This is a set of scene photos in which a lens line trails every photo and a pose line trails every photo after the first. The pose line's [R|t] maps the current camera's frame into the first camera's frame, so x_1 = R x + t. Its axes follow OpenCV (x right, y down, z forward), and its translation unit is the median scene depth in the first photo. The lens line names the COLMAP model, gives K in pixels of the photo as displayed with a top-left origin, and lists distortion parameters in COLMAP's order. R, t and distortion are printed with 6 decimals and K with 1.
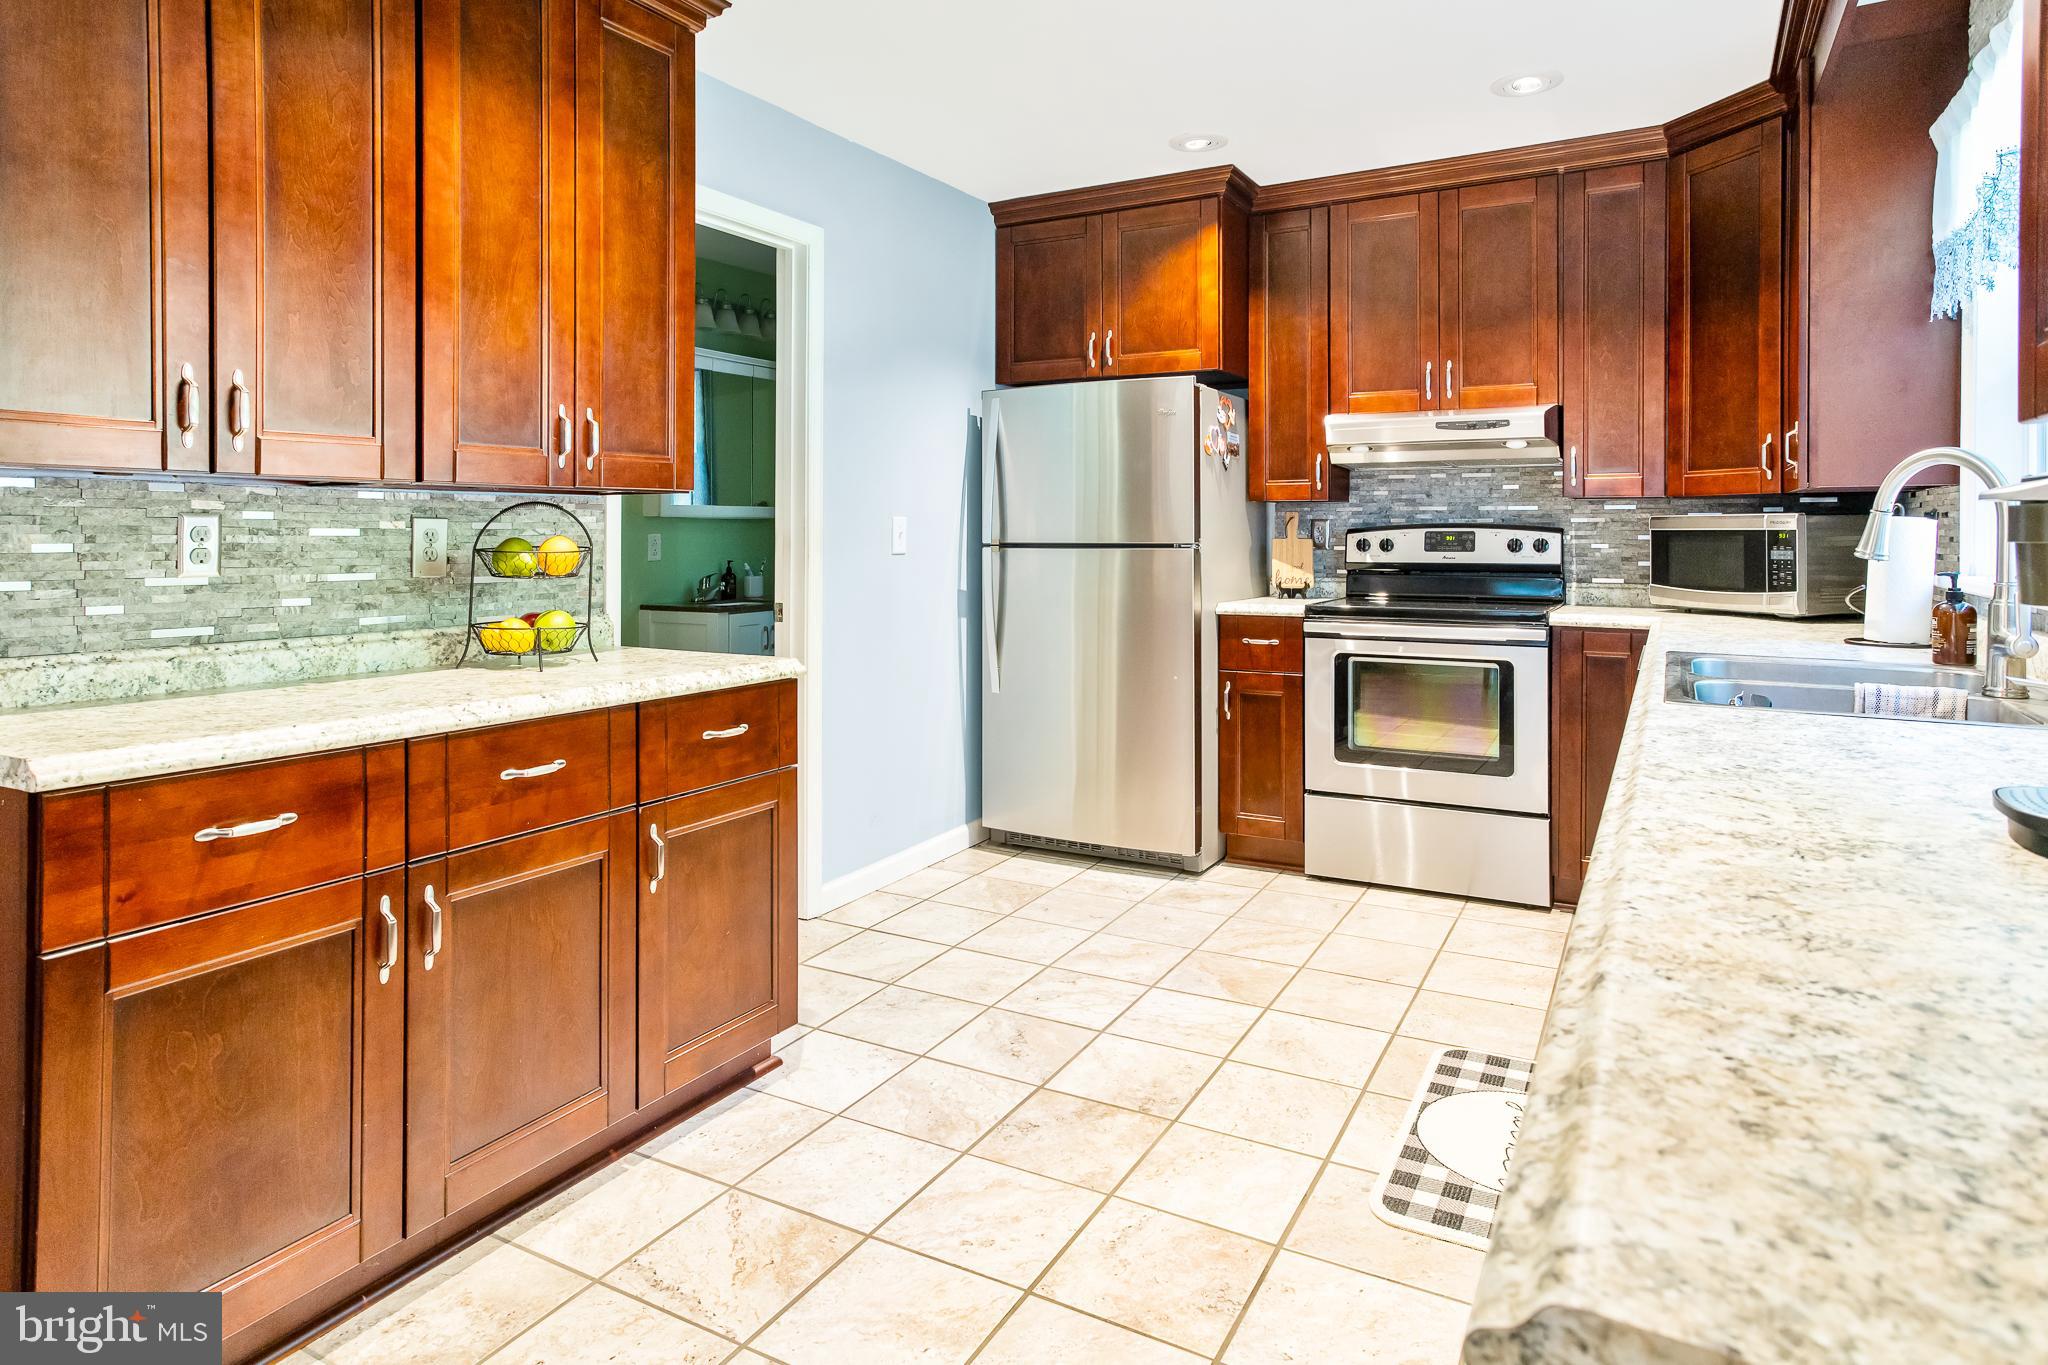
lens RADIAL K [[1165.6, 0, 1038.7], [0, 1165.6, 526.3], [0, 0, 1]] dist [0.000091, 0.001490]
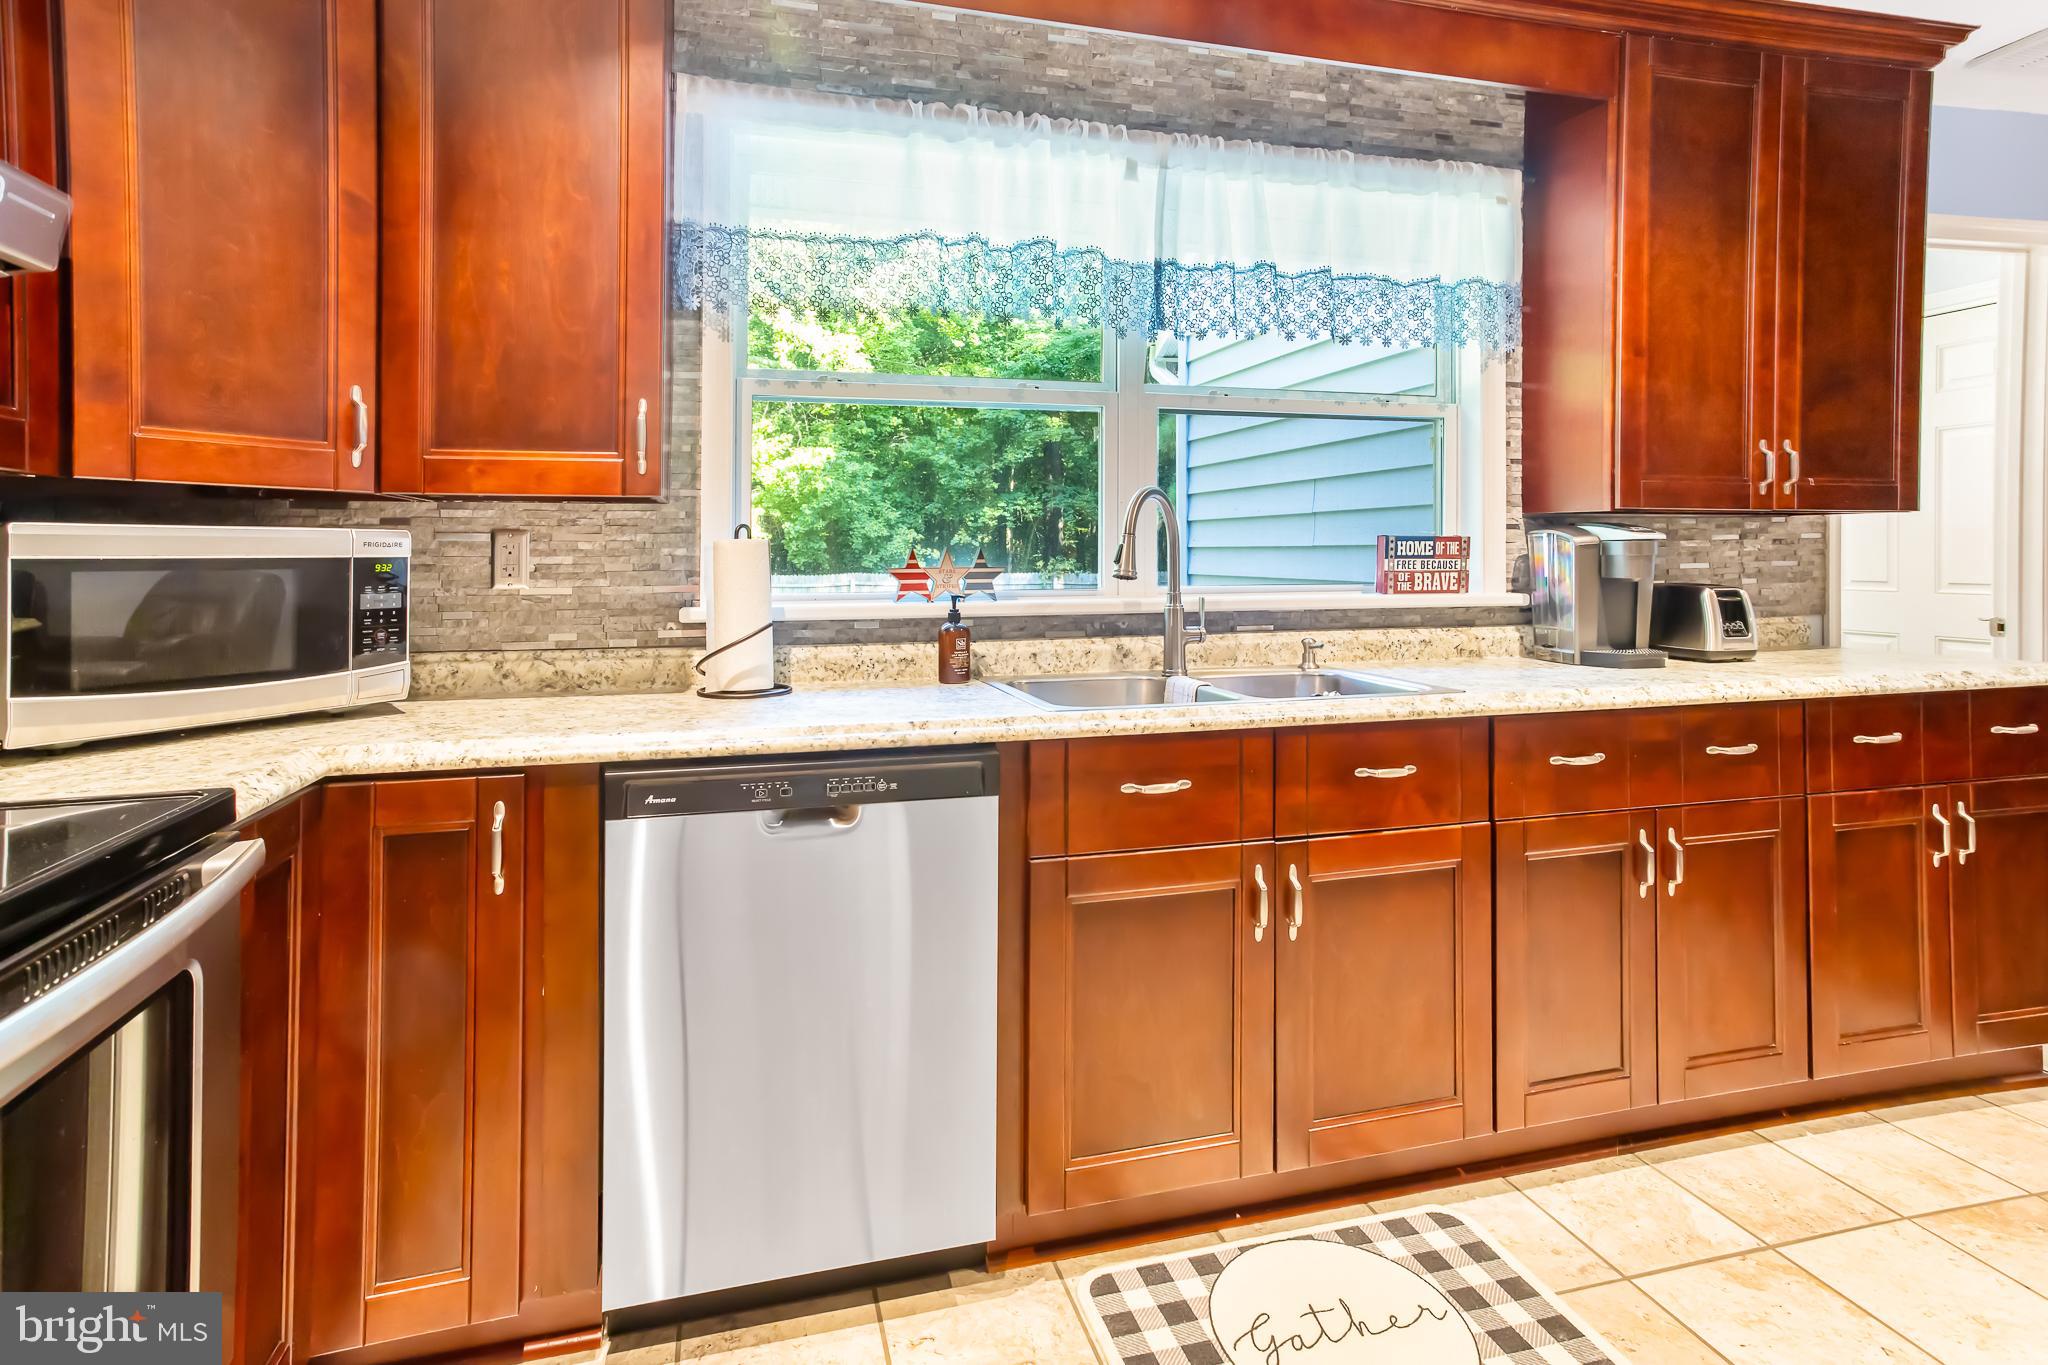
lens RADIAL K [[1099.8, 0, 1002.3], [0, 1099.8, 547.2], [0, 0, 1]] dist [-0.002237, 0.020029]
pose [[-0.705661, 0.002627, 0.708545, 0.025334], [0.002304, 0.999996, -0.001413, -0.000075], [-0.708546, 0.000635, -0.705664, 0.968031]]
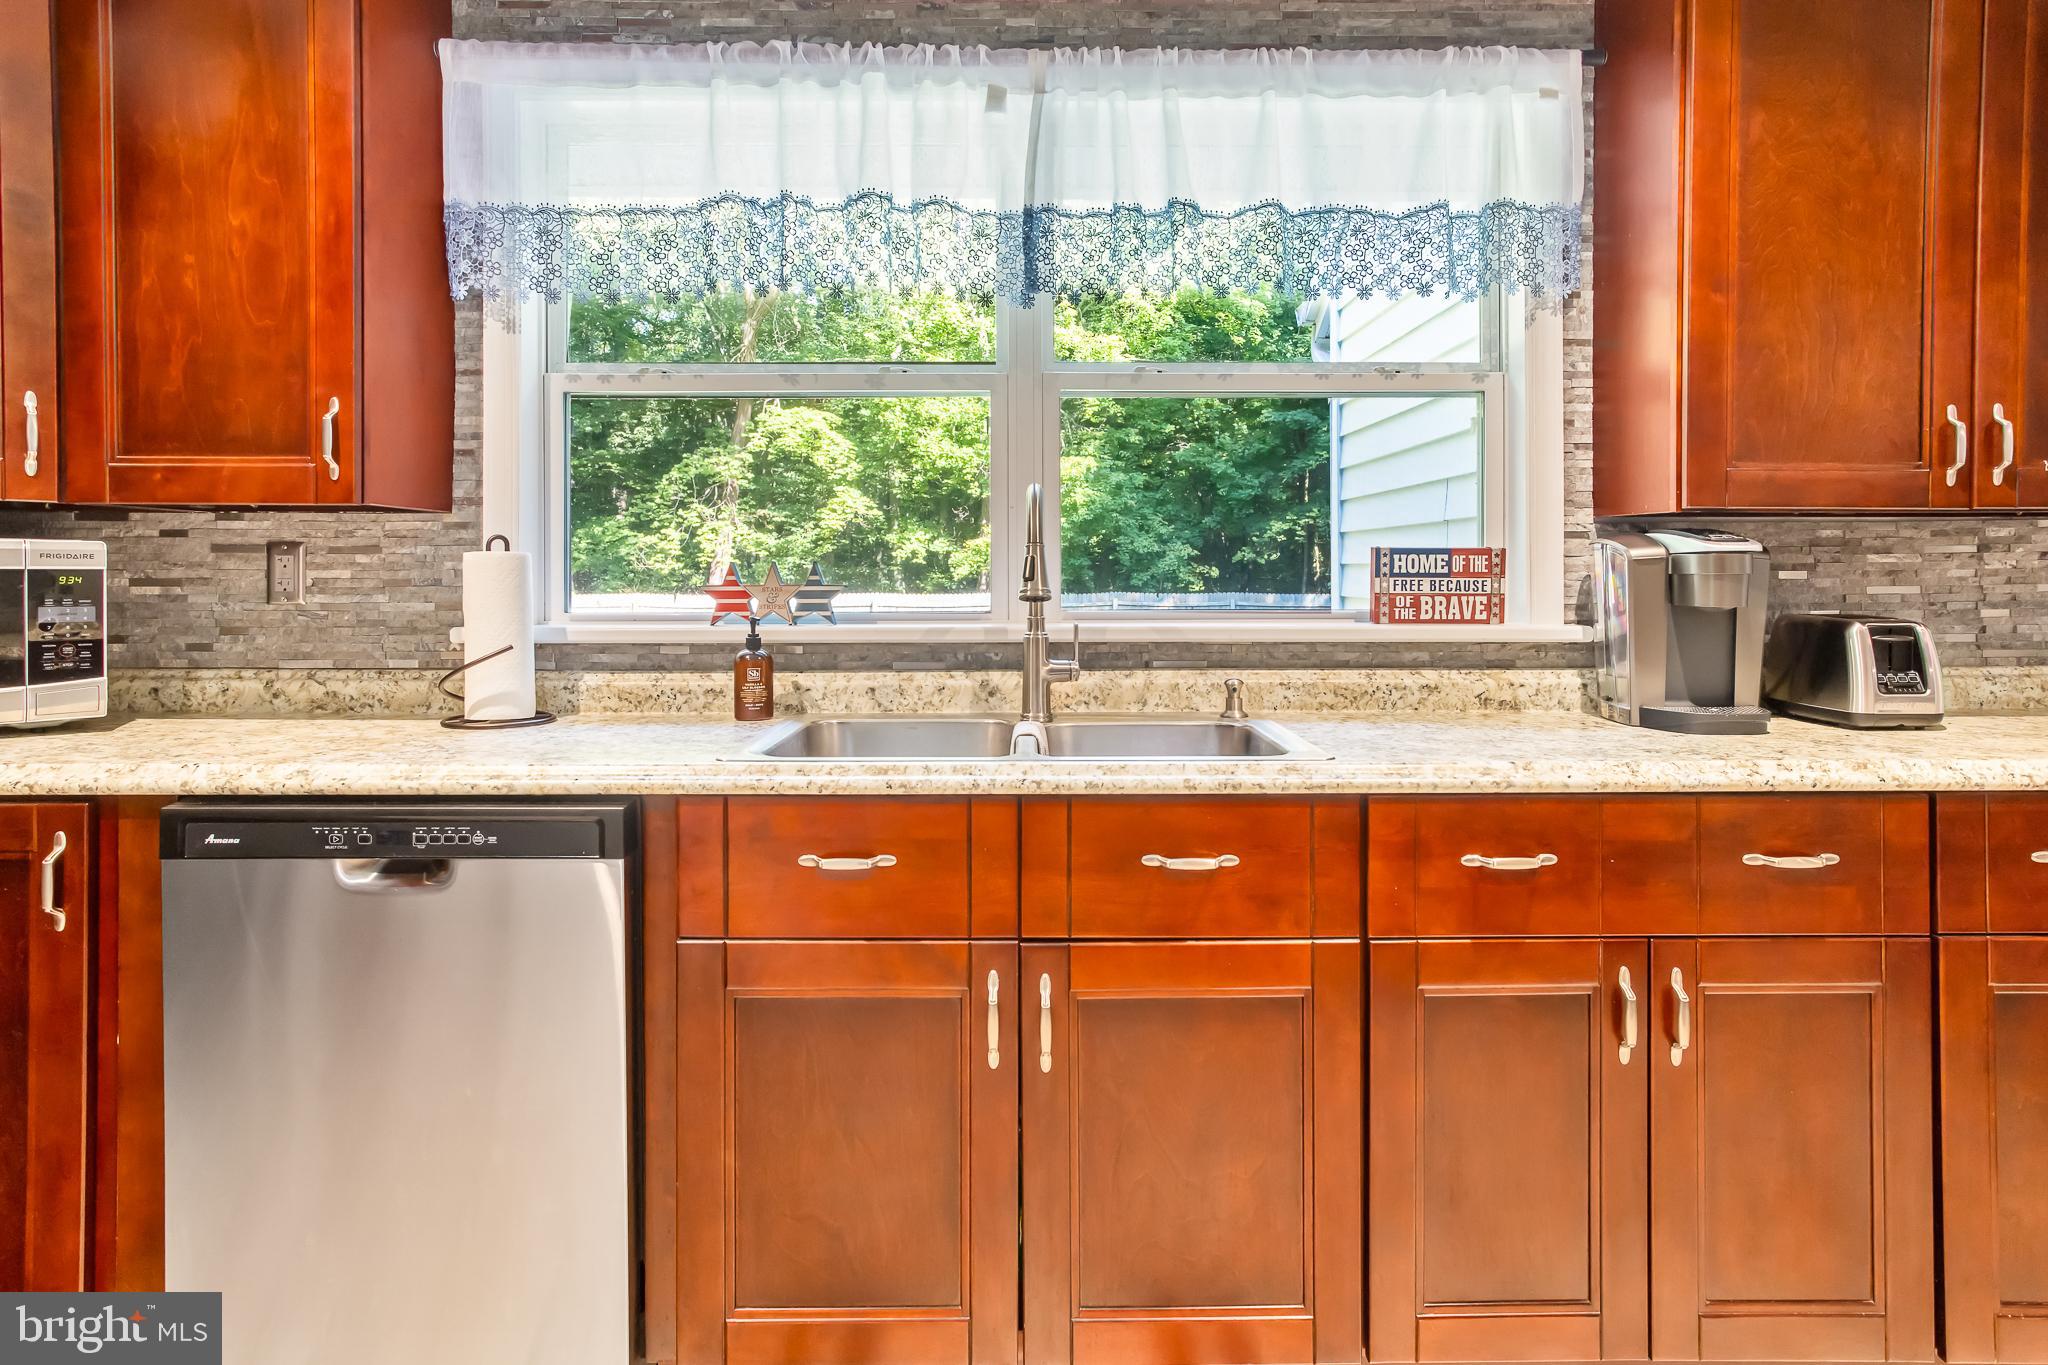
lens RADIAL K [[1173.9, 0, 1022.1], [0, 1173.9, 570.3], [0, 0, 1]] dist [0.002312, 0.002045]
pose [[-0.489110, -0.002762, 0.872218, -0.062719], [-0.000172, 0.999995, 0.003070, 0.001581], [-0.872222, 0.001352, -0.489108, 0.738521]]
